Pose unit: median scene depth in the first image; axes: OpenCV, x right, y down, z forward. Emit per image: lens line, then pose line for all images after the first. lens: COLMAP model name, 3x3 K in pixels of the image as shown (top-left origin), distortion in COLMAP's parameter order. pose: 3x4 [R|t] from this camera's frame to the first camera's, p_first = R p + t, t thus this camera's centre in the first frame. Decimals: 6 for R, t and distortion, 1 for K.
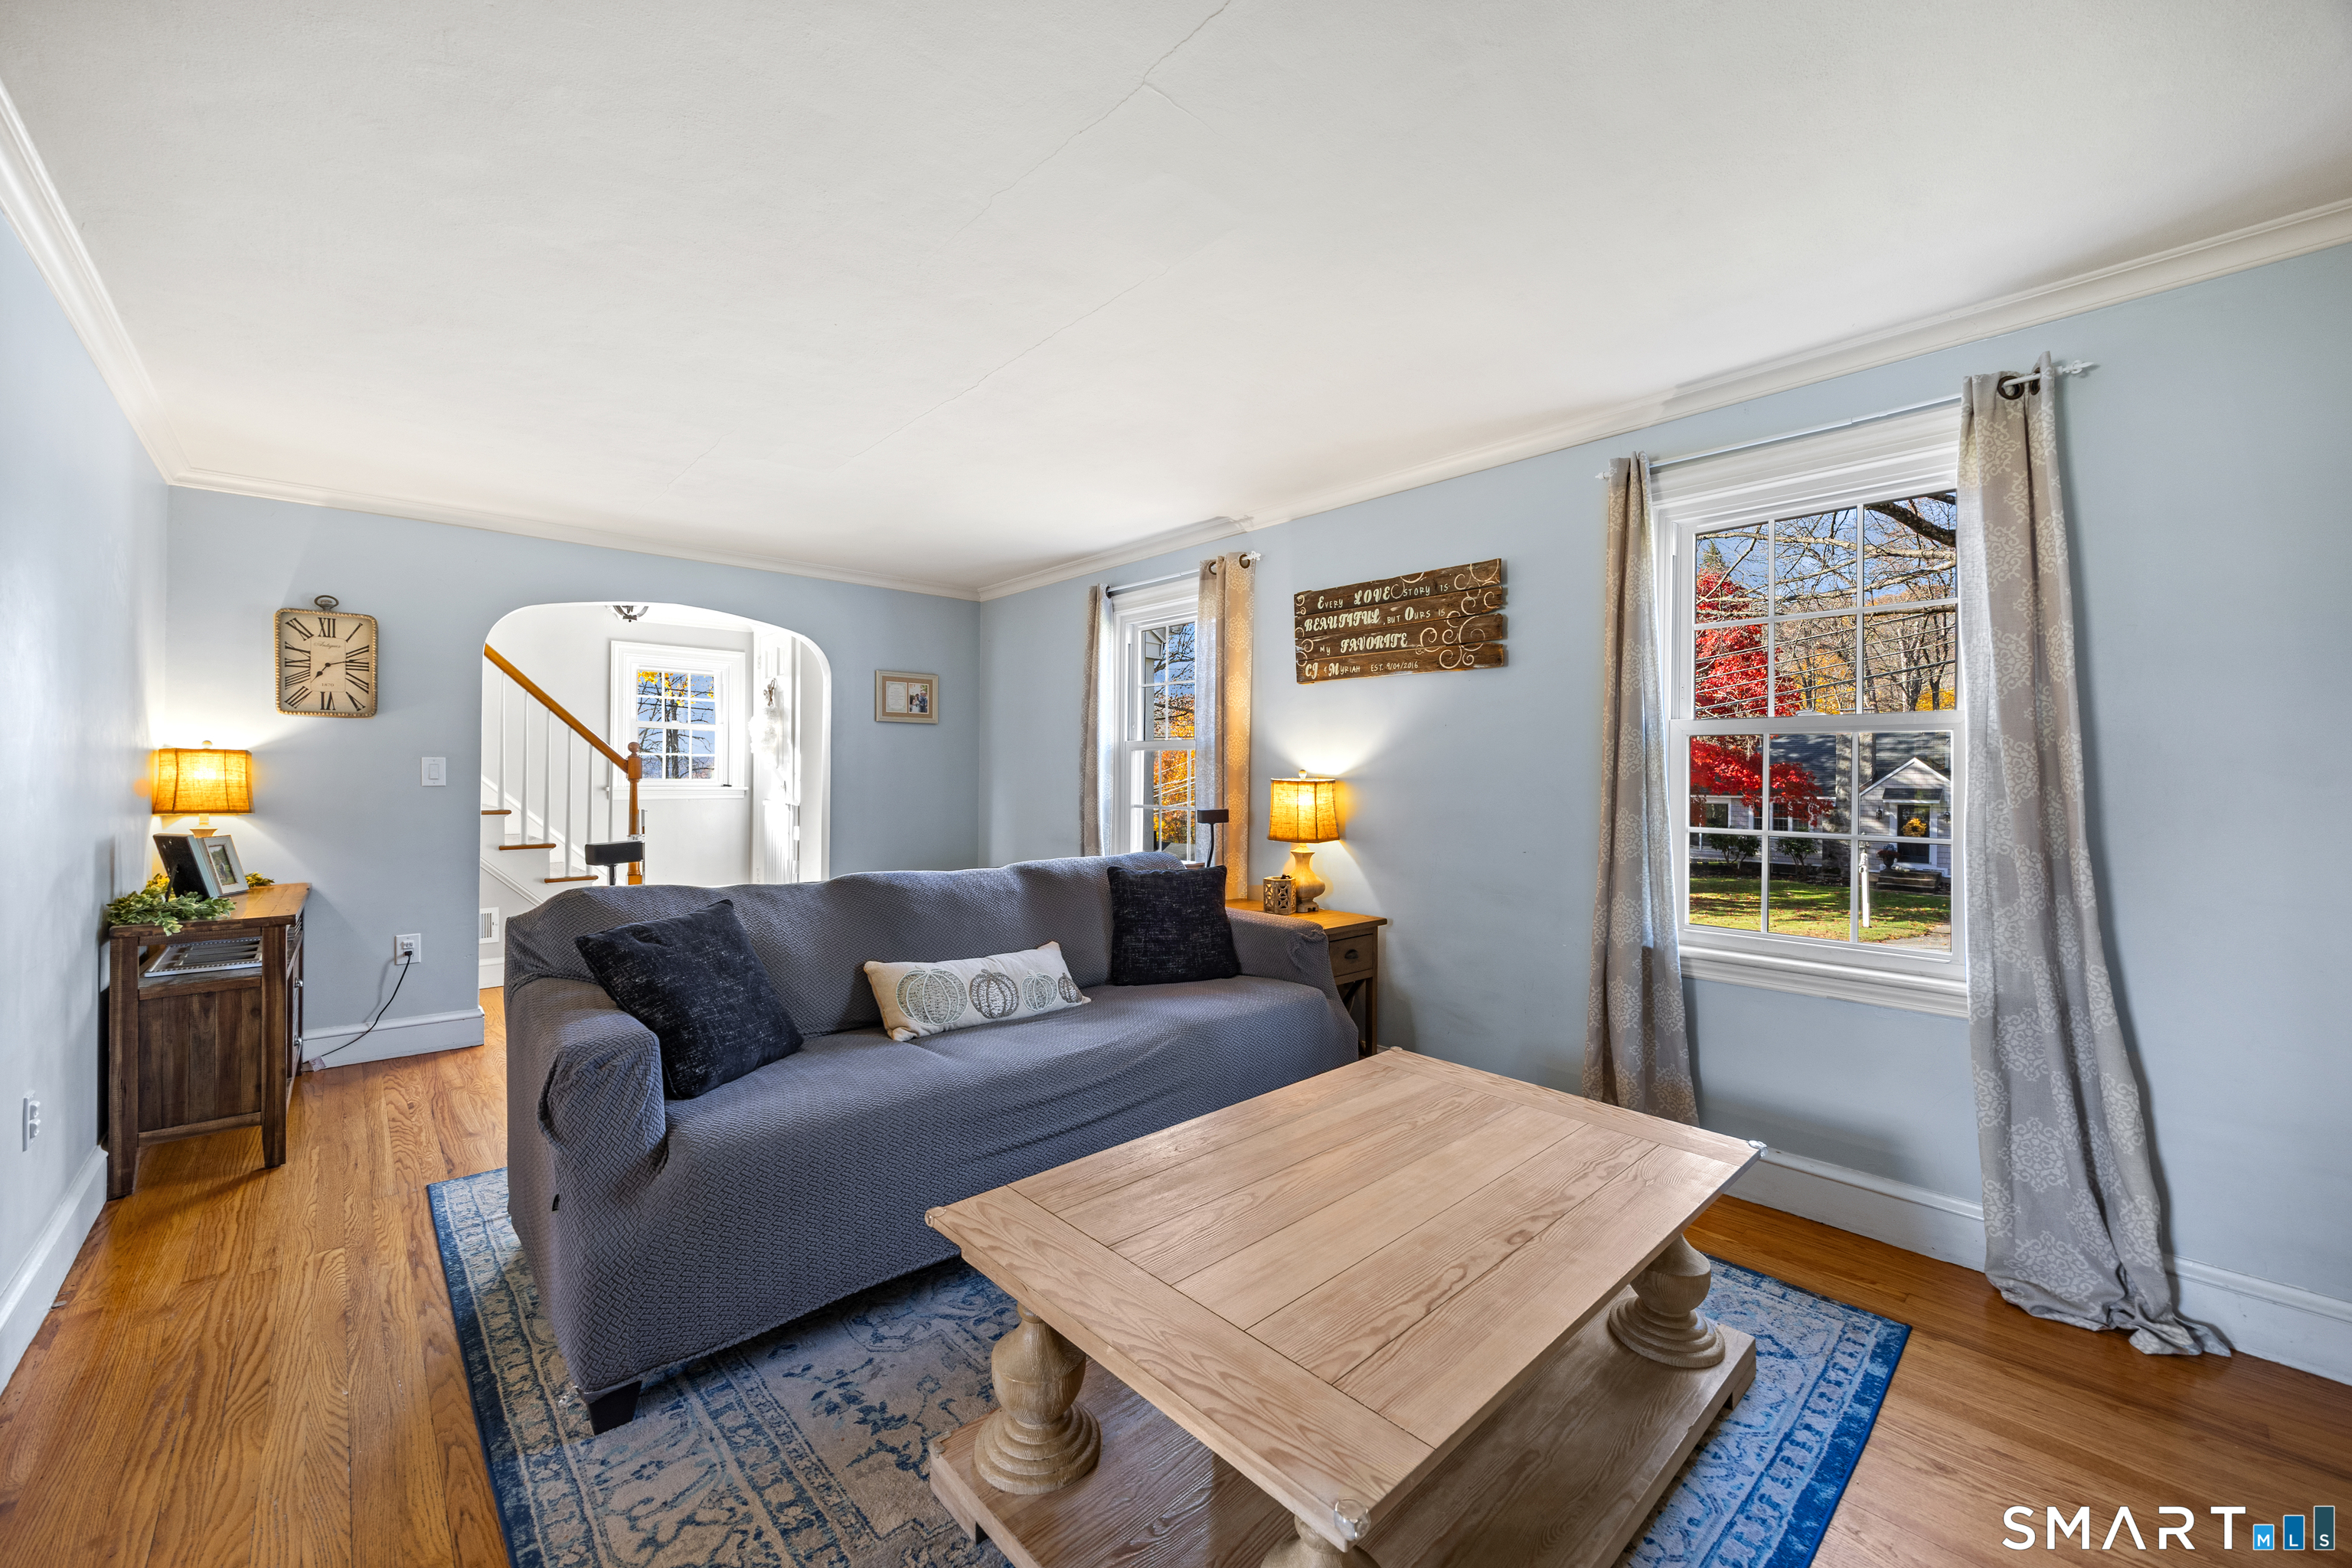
lens RADIAL K [[923.1, 0, 1177.6], [0, 923.1, 734.2], [0, 0, 1]] dist [0.000505, 0.000509]
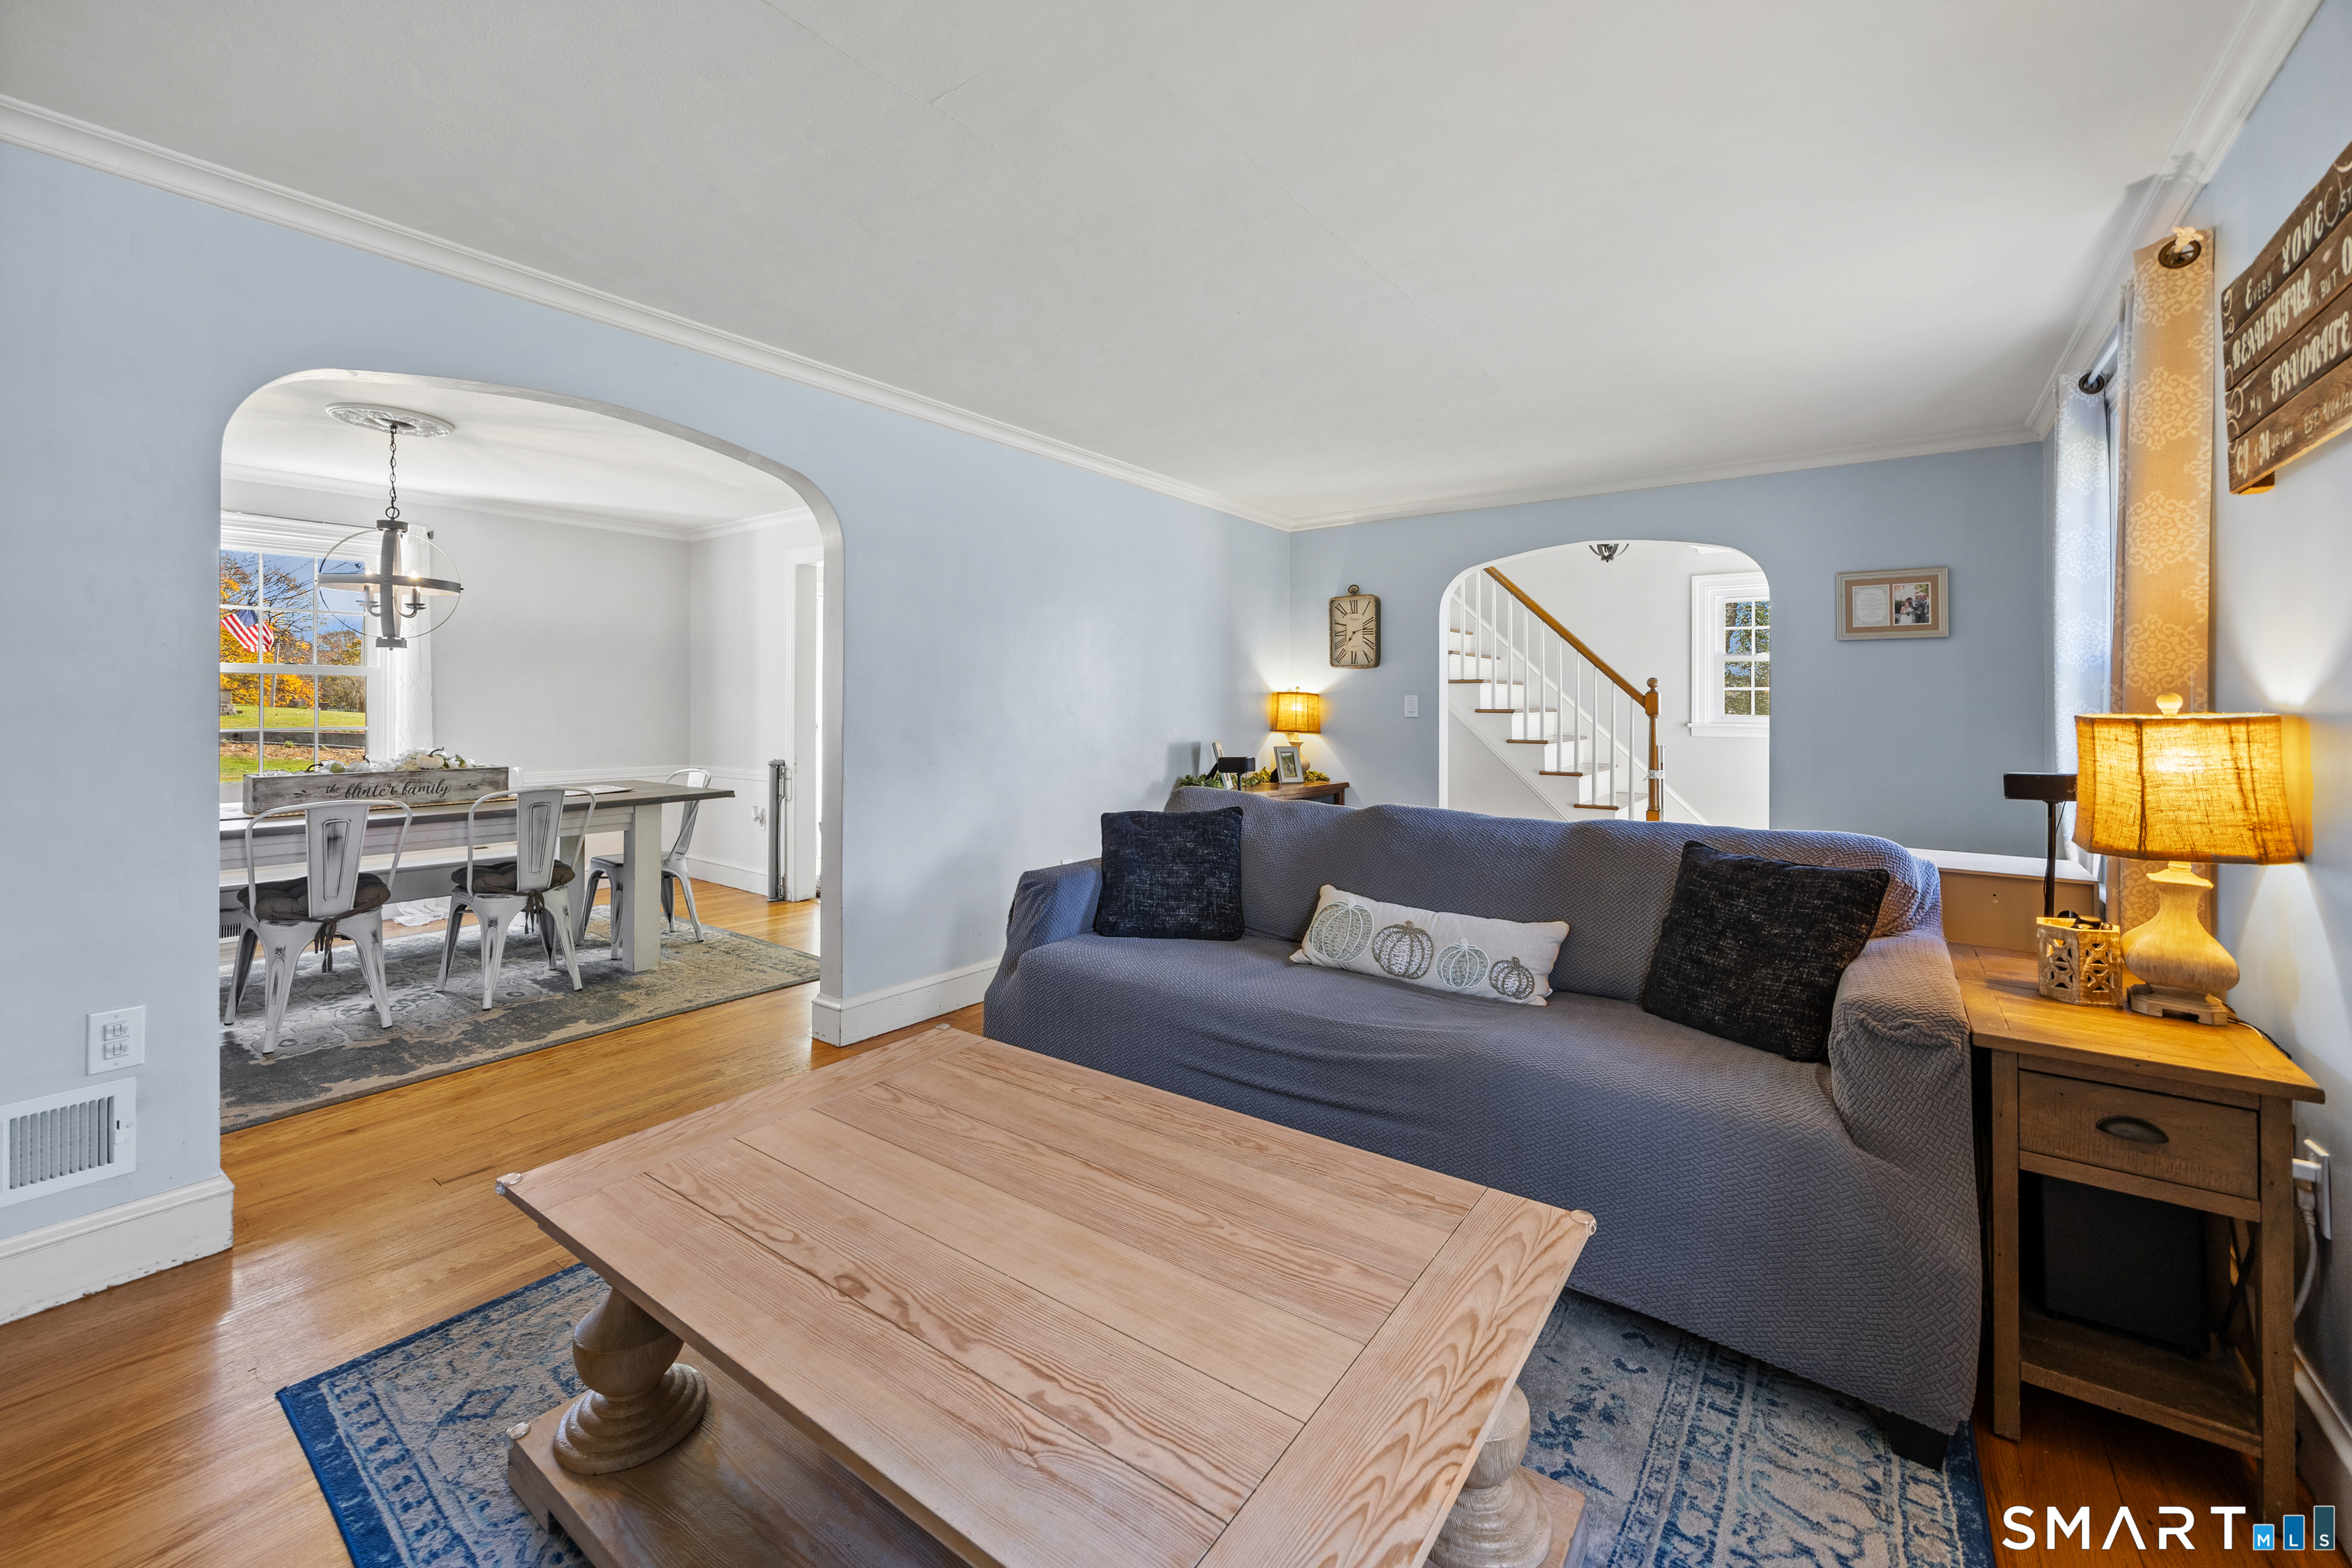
lens RADIAL K [[944.8, 0, 1176.6], [0, 944.8, 668.9], [0, 0, 1]] dist [-0.002538, -0.000311]
pose [[0.193735, -0.042900, -0.980115, 0.486836], [0.036812, 0.998658, -0.036435, 0.025872], [0.980363, -0.029021, 0.195054, 0.448881]]
